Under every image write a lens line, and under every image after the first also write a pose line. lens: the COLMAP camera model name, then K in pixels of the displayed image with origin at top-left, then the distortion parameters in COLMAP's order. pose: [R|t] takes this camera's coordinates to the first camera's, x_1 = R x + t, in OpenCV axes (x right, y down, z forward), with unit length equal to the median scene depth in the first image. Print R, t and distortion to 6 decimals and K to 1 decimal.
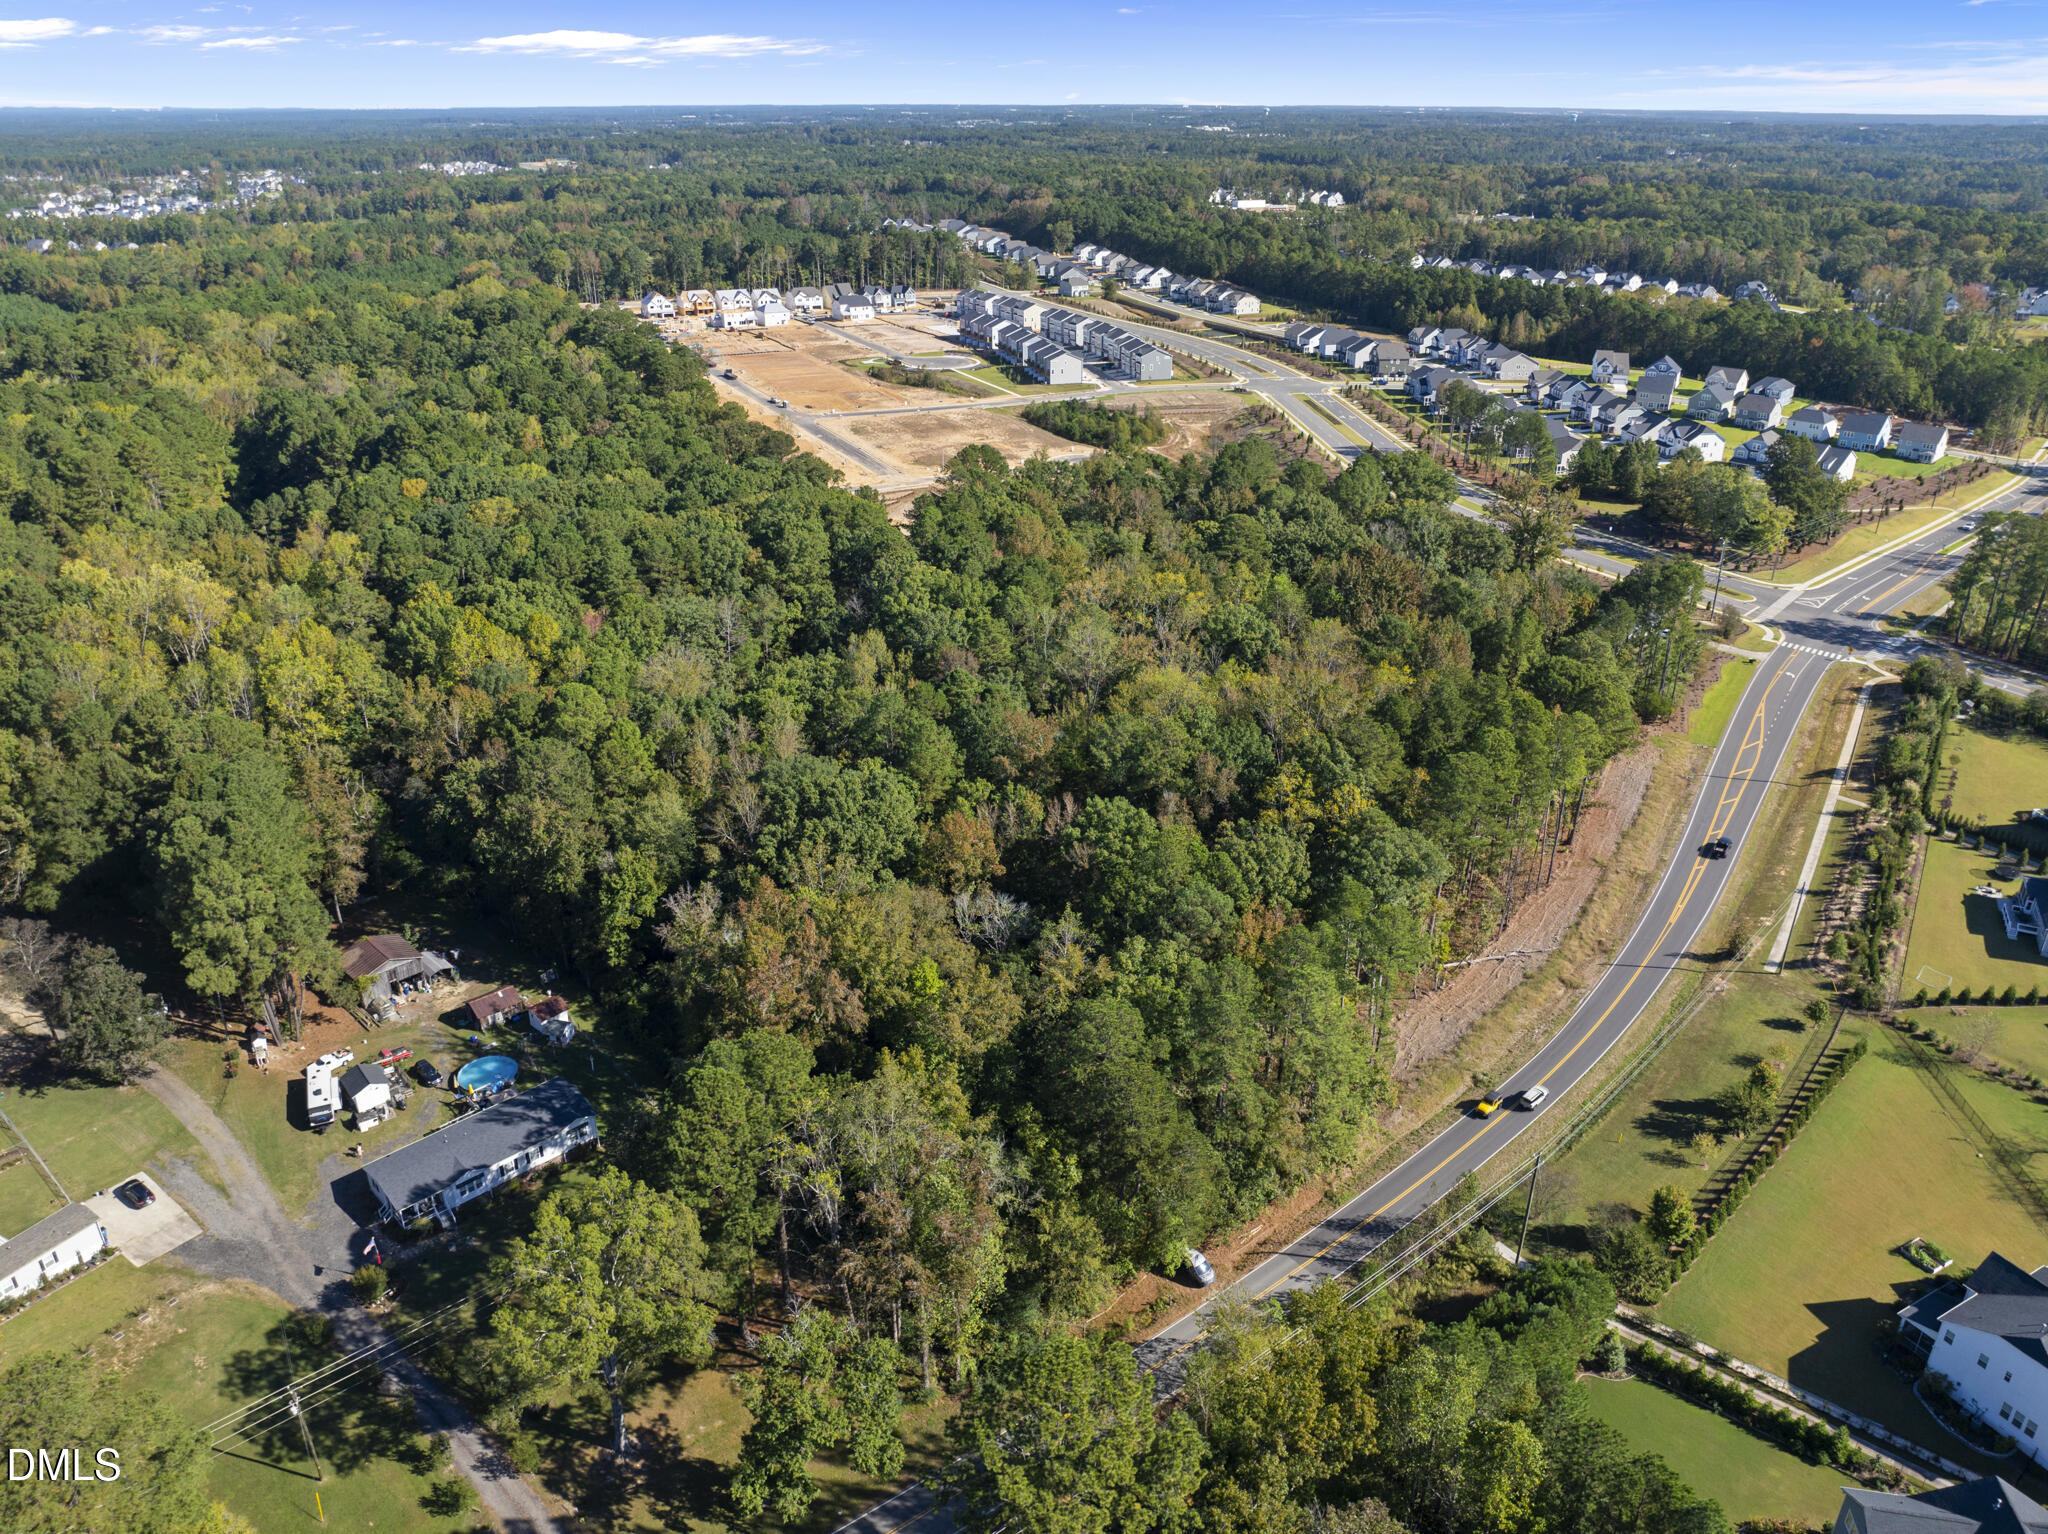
lens RADIAL K [[1469.3, 0, 1024.0], [0, 1469.3, 767.0], [0, 0, 1]] dist [-0.035975, 0.003874]
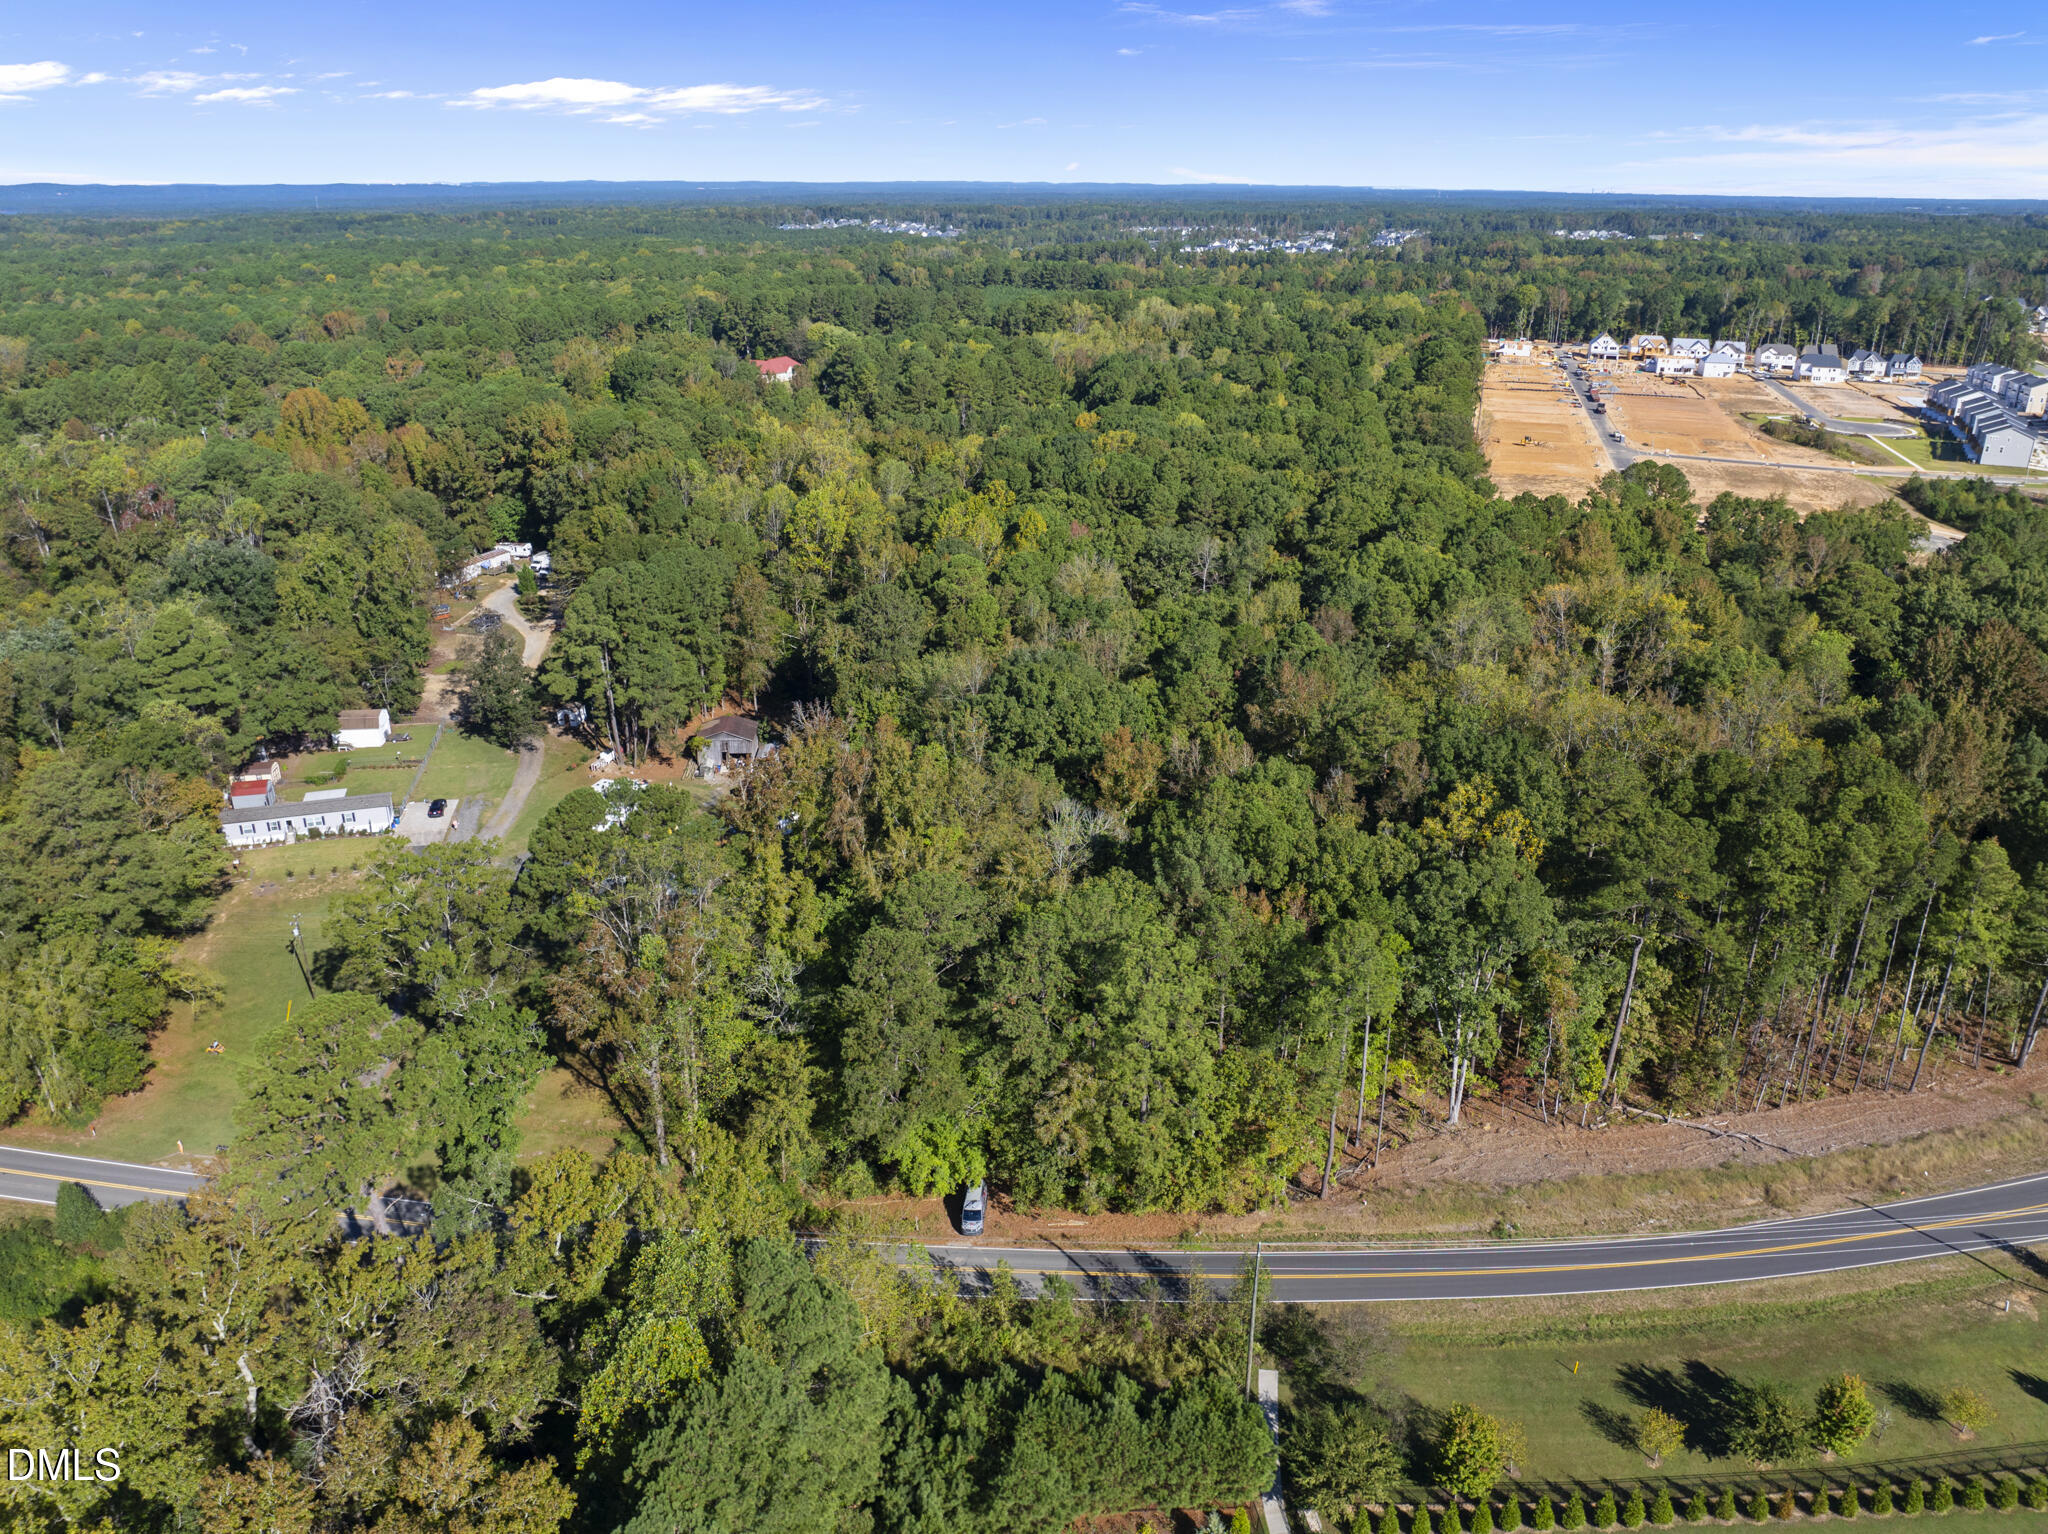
lens RADIAL K [[1457.7, 0, 1024.0], [0, 1457.7, 767.0], [0, 0, 1]] dist [-0.059266, 0.037477]
pose [[0.725587, 0.257964, -0.637949, 0.178830], [-0.290565, 0.955228, 0.055780, 0.007821], [0.623776, 0.144892, 0.768056, 0.088820]]
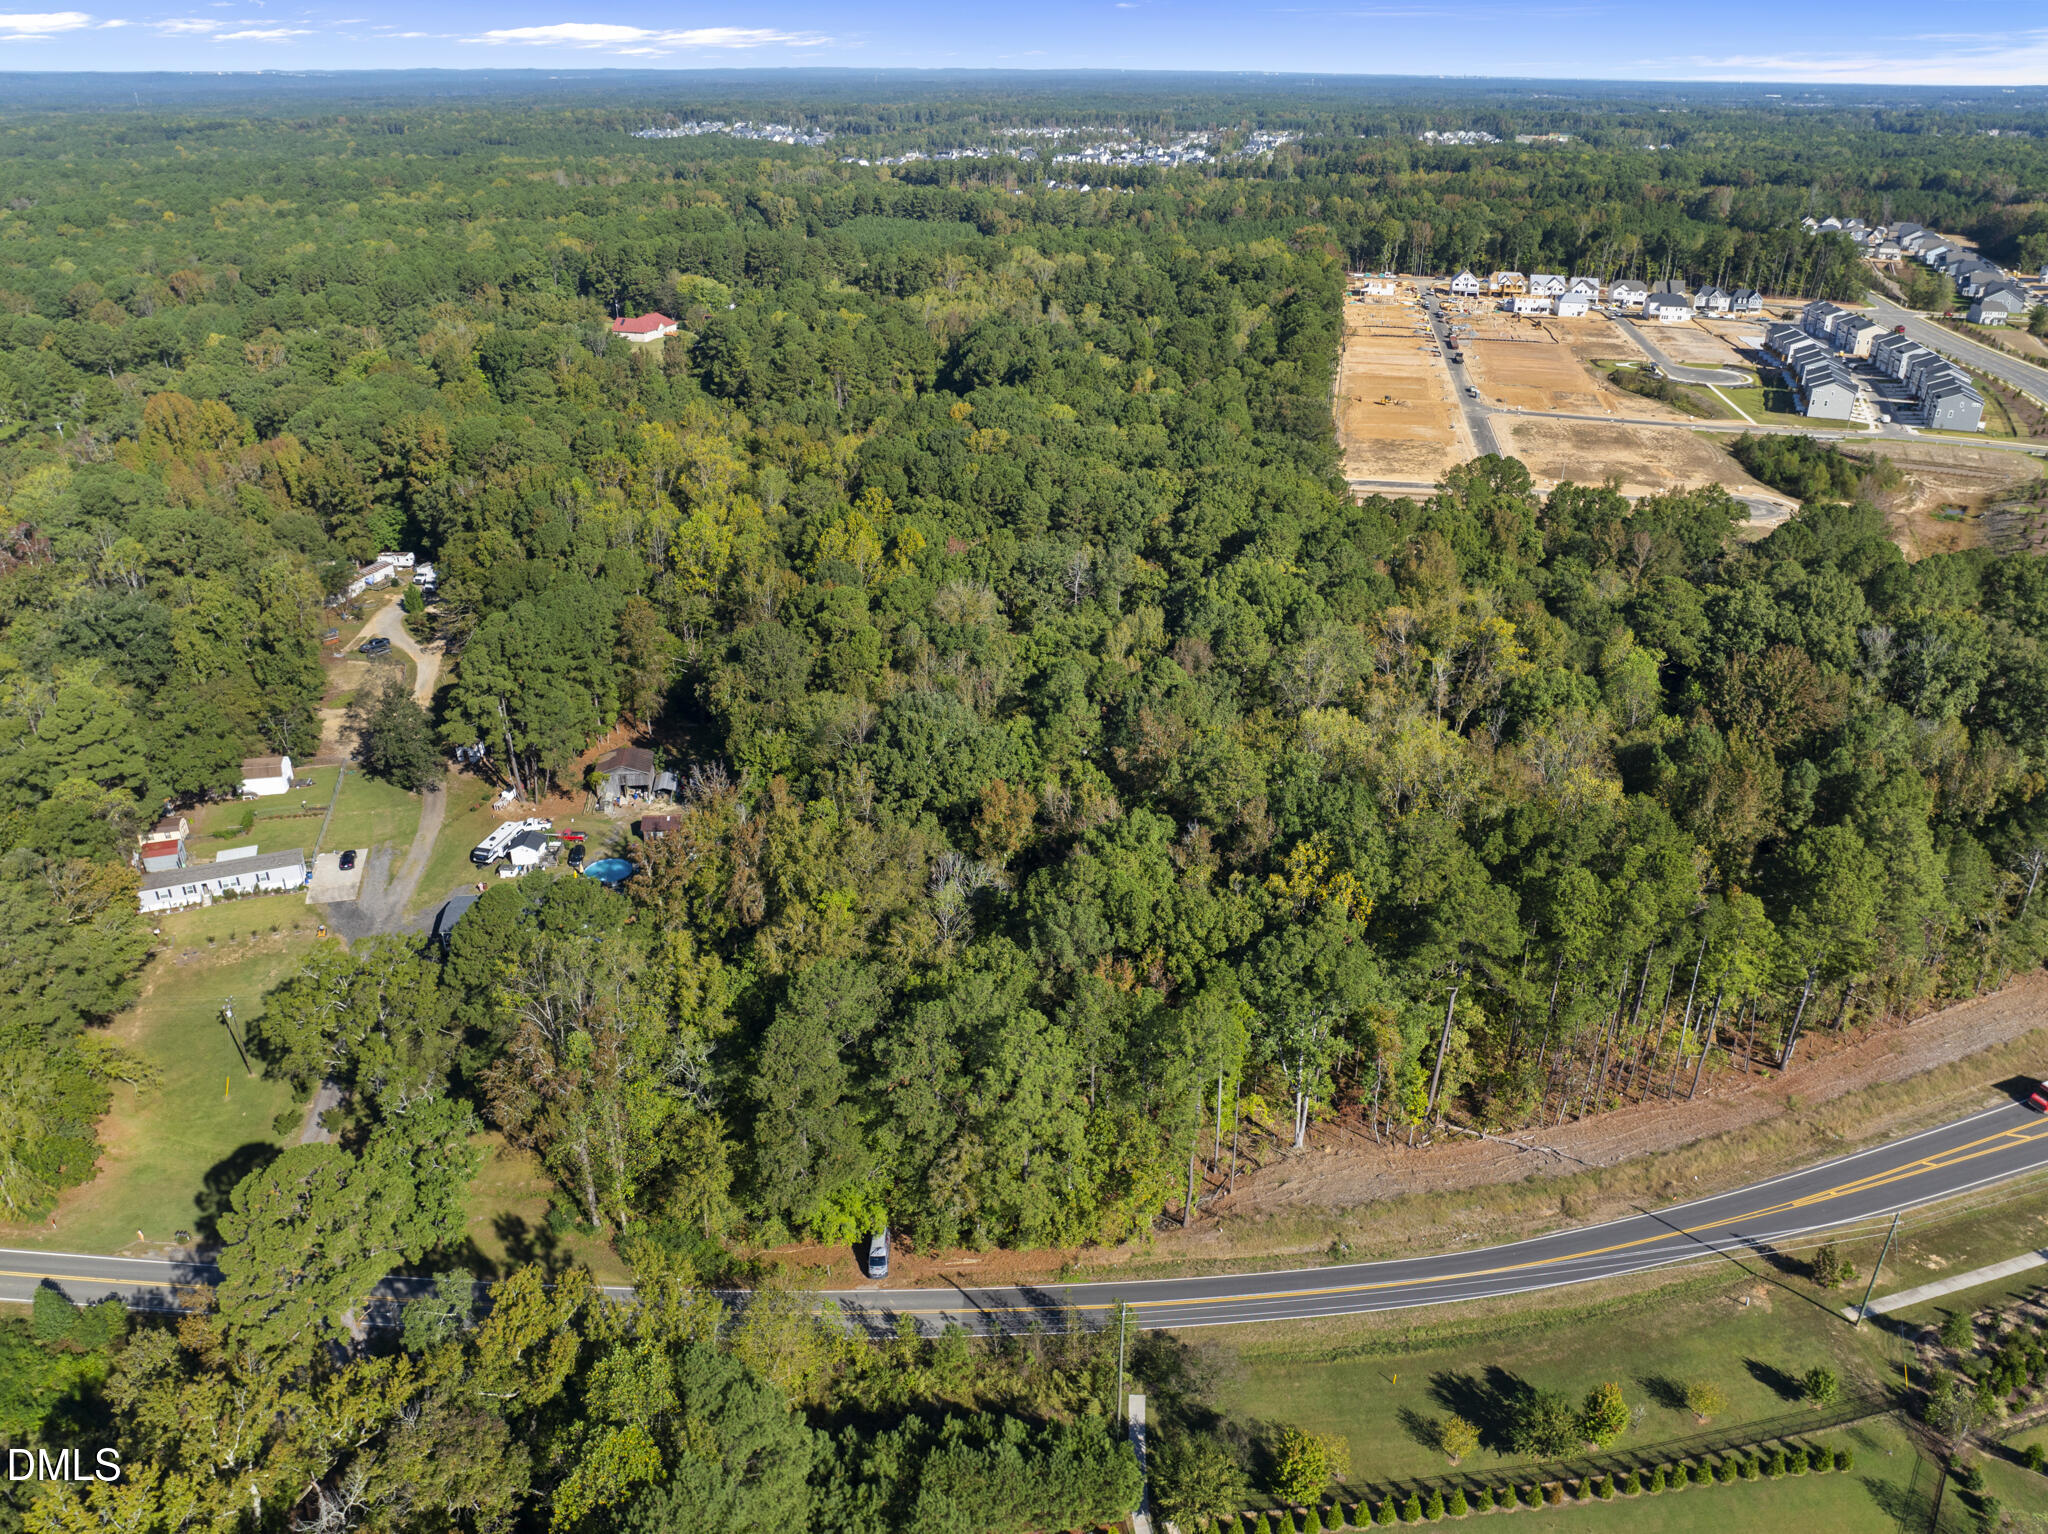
lens RADIAL K [[1459.9, 0, 1024.0], [0, 1459.9, 767.0], [0, 0, 1]] dist [-0.053835, 0.025189]
pose [[0.779622, 0.273896, -0.563179, 0.187755], [-0.262786, 0.959363, 0.102795, -0.030128], [0.568448, 0.067855, 0.819916, 0.064705]]
